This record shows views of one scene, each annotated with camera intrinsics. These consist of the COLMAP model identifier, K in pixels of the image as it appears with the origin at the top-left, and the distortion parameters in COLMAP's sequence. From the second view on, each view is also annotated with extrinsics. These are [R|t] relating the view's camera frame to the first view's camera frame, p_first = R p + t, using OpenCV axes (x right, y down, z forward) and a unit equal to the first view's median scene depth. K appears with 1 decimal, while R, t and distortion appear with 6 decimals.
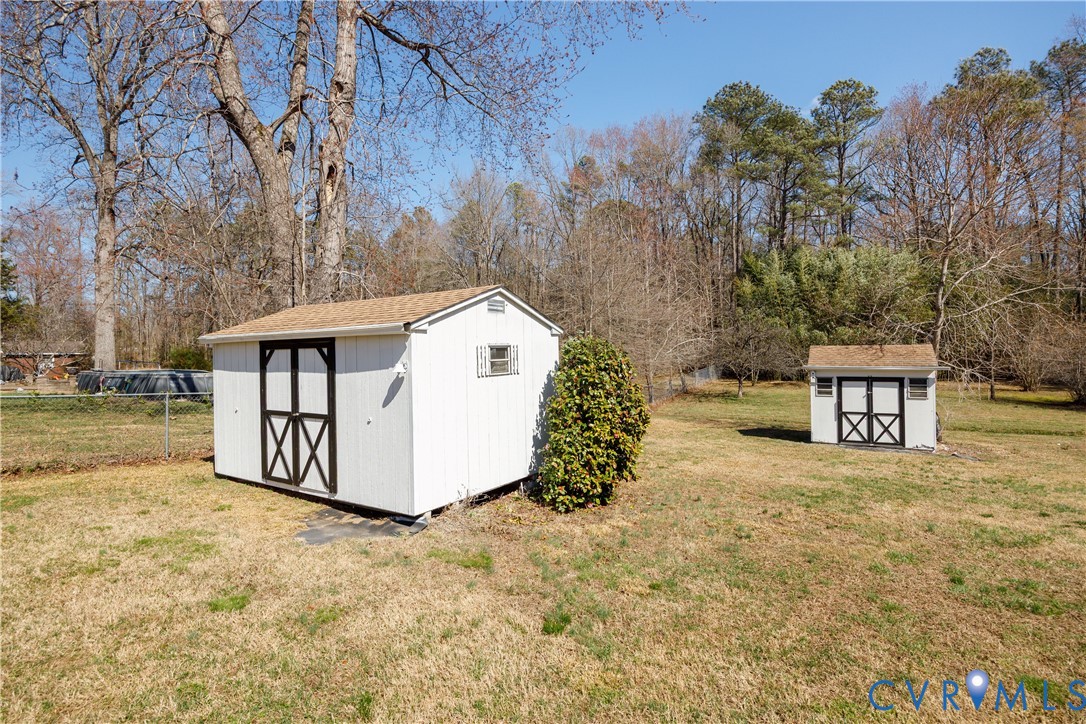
lens RADIAL K [[529.8, 0, 538.0], [0, 529.8, 353.1], [0, 0, 1]] dist [-0.002659, 0.000651]
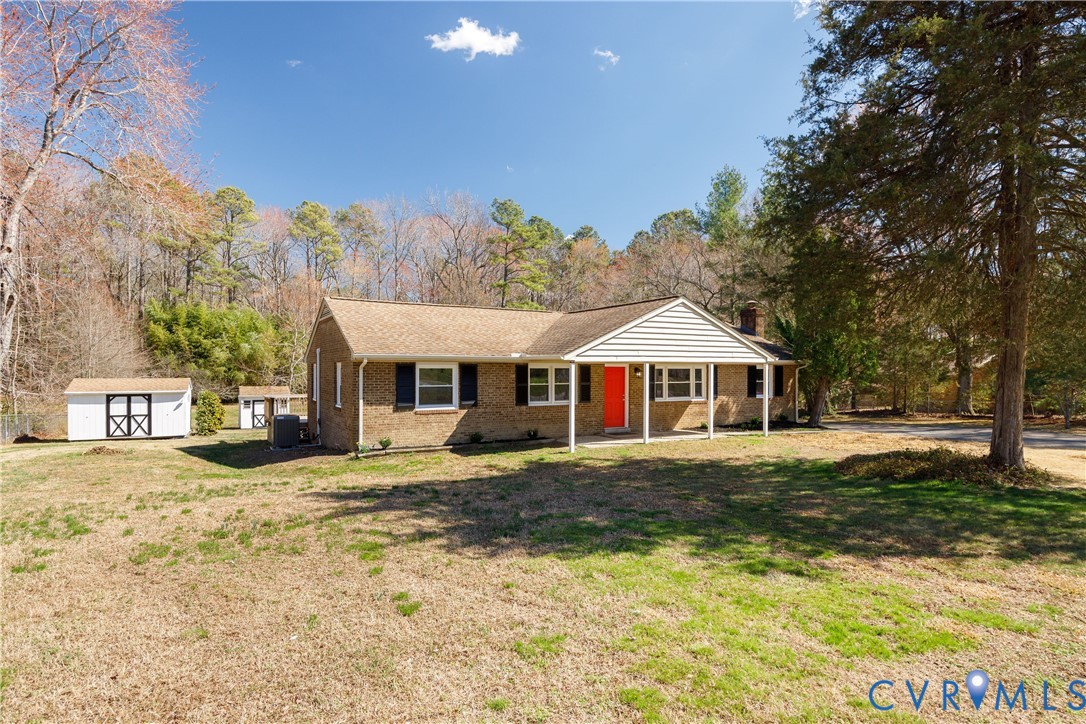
lens RADIAL K [[595.4, 0, 570.9], [0, 595.4, 367.5], [0, 0, 1]] dist [-0.008378, 0.000569]
pose [[0.455846, 0.018561, 0.889865, -1.191405], [-0.010068, 0.999826, -0.015697, -0.076054], [-0.890002, -0.001804, 0.455954, -1.525381]]
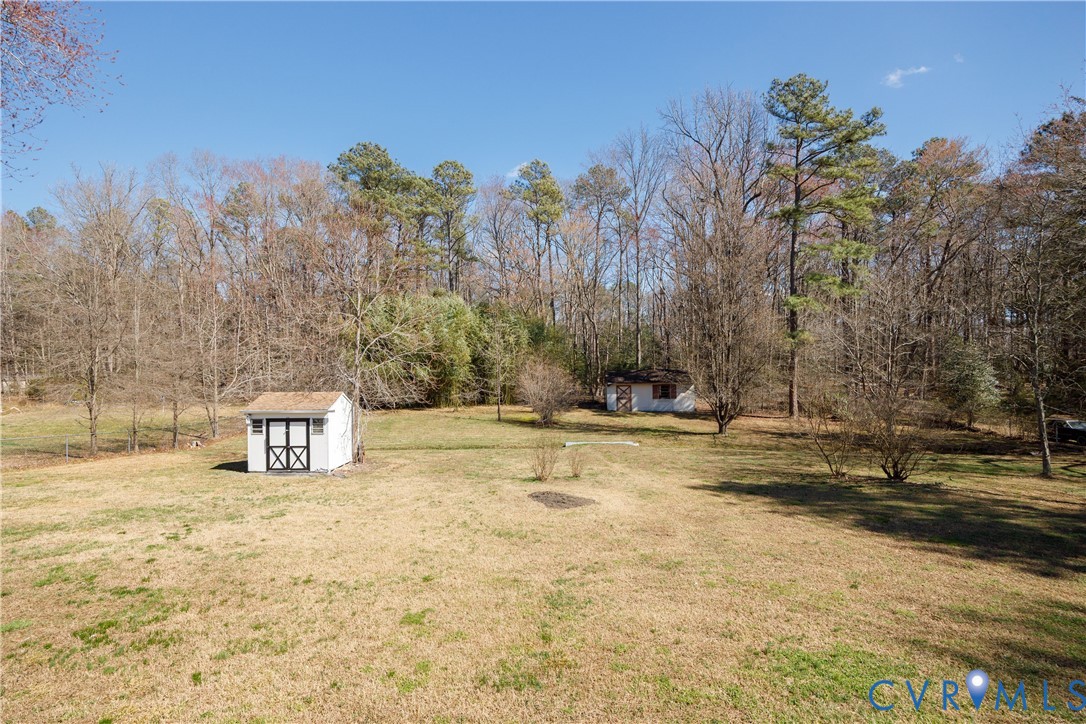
lens RADIAL K [[501.7, 0, 545.1], [0, 501.7, 370.9], [0, 0, 1]] dist [-0.012927, -0.002001]
pose [[0.875079, 0.000237, 0.483980, 0.600539], [0.001221, 0.999996, -0.002698, -0.067609], [-0.483978, 0.002952, 0.875075, -0.376401]]
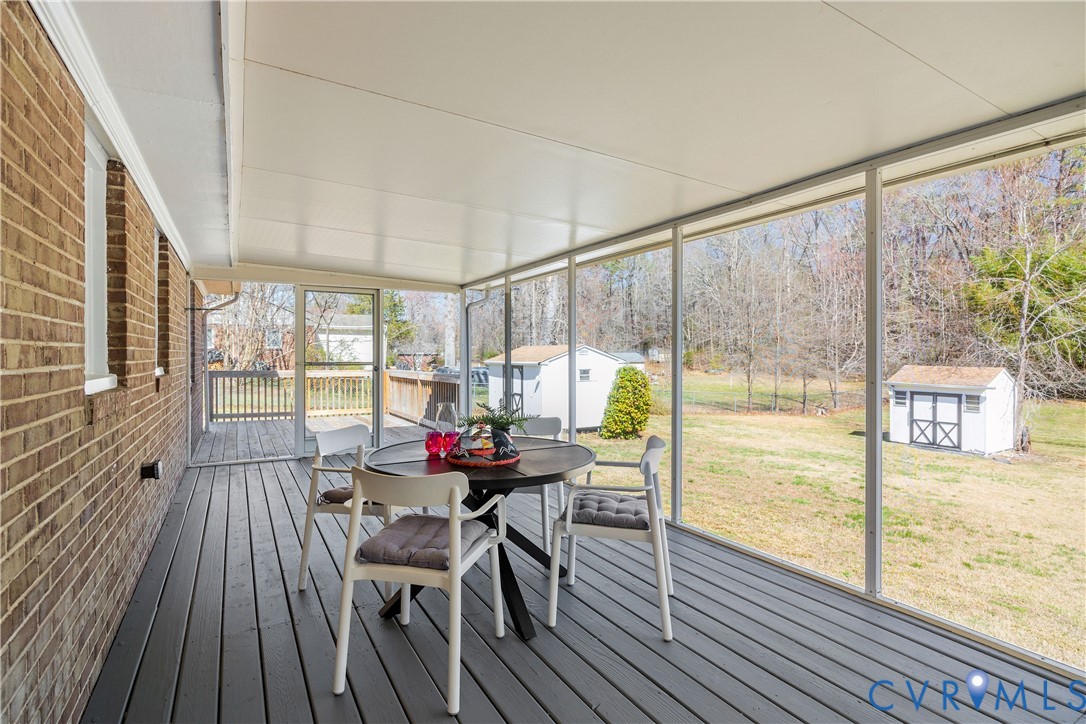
lens RADIAL K [[543.1, 0, 537.6], [0, 543.1, 353.6], [0, 0, 1]] dist [-0.004435, 0.000945]
pose [[0.870527, 0.013952, -0.491923, 0.448600], [-0.010821, 0.999899, 0.009211, -0.049751], [0.492002, -0.002695, 0.870590, -0.591064]]
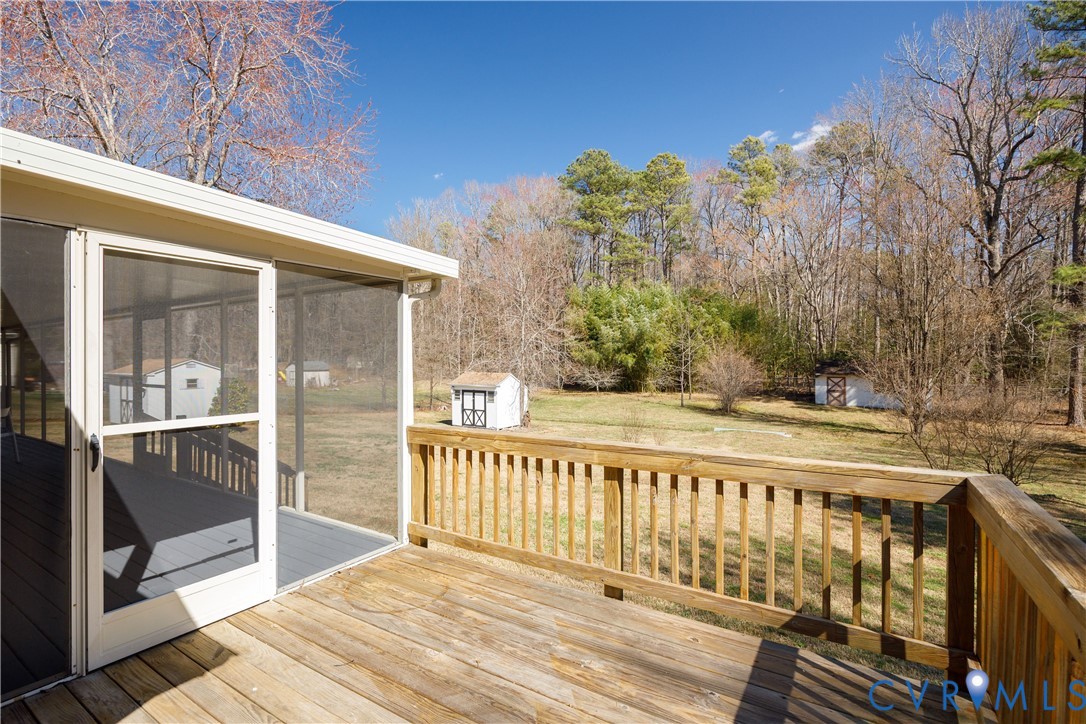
lens RADIAL K [[525.6, 0, 512.1], [0, 525.6, 361.3], [0, 0, 1]] dist [-0.028421, -0.000132]
pose [[0.997291, 0.010778, -0.072766, 0.914244], [-0.010263, 0.999920, 0.007445, -0.072155], [0.072841, -0.006678, 0.997321, -0.840525]]
